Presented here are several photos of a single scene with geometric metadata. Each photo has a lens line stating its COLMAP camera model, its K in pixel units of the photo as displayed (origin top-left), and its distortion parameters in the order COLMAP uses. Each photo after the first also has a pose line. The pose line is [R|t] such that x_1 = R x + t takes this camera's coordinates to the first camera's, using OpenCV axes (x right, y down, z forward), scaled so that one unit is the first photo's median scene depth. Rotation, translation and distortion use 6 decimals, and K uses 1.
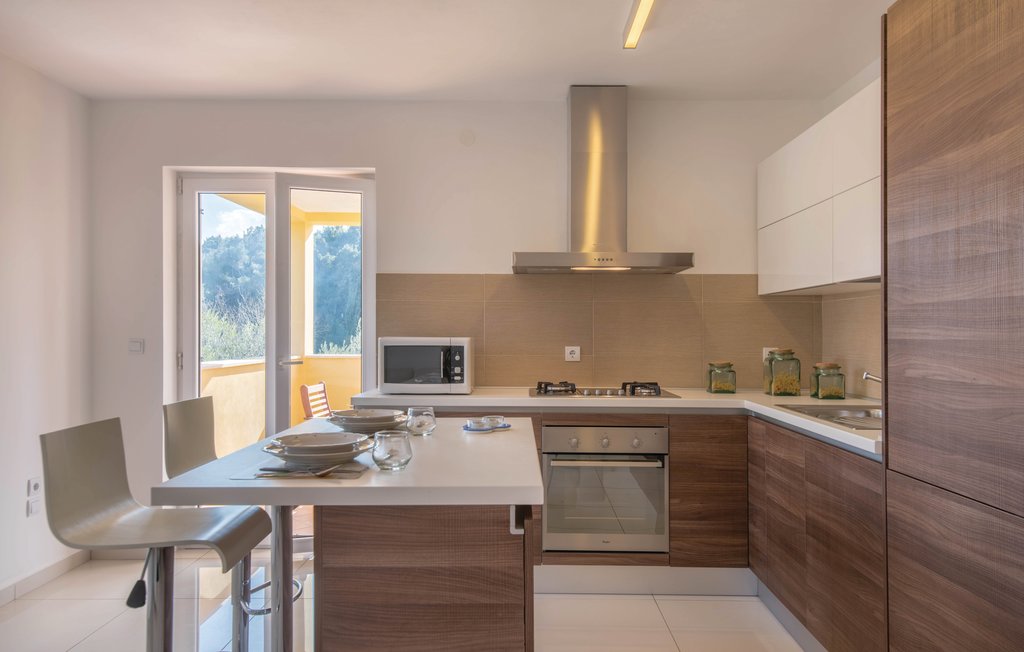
lens RADIAL K [[721.4, 0, 513.4], [0, 721.4, 329.4], [0, 0, 1]] dist [0.028537, -0.002599]
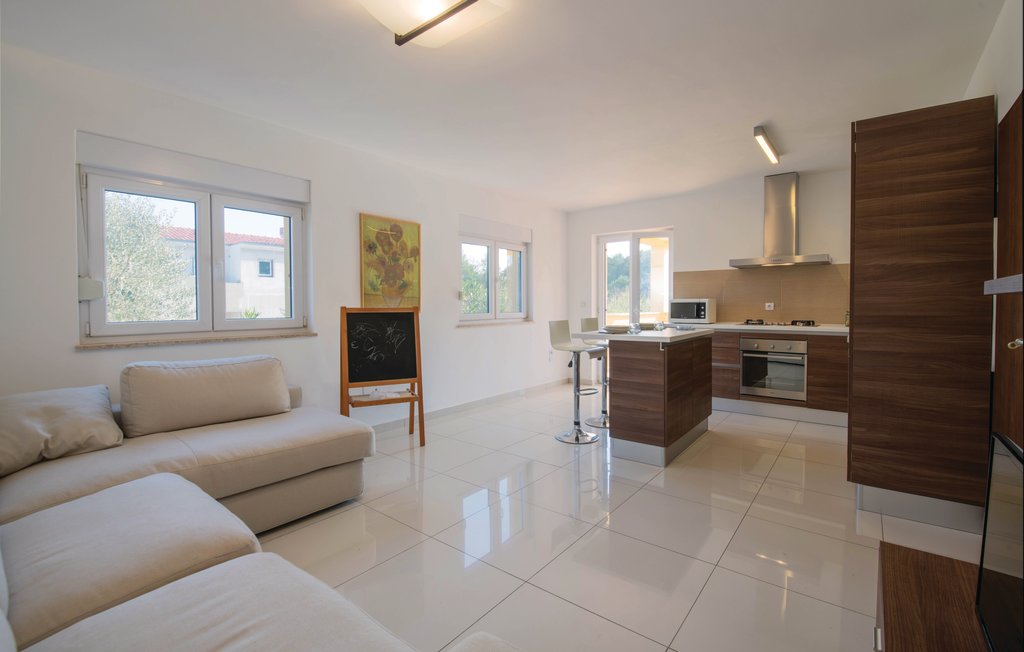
lens RADIAL K [[456.2, 0, 510.2], [0, 456.2, 320.1], [0, 0, 1]] dist [-0.010868, -0.001418]
pose [[0.778000, 0.013171, -0.628127, 0.355479], [0.010918, 0.999346, 0.034478, 0.022169], [0.628170, -0.033681, 0.777347, -0.509533]]
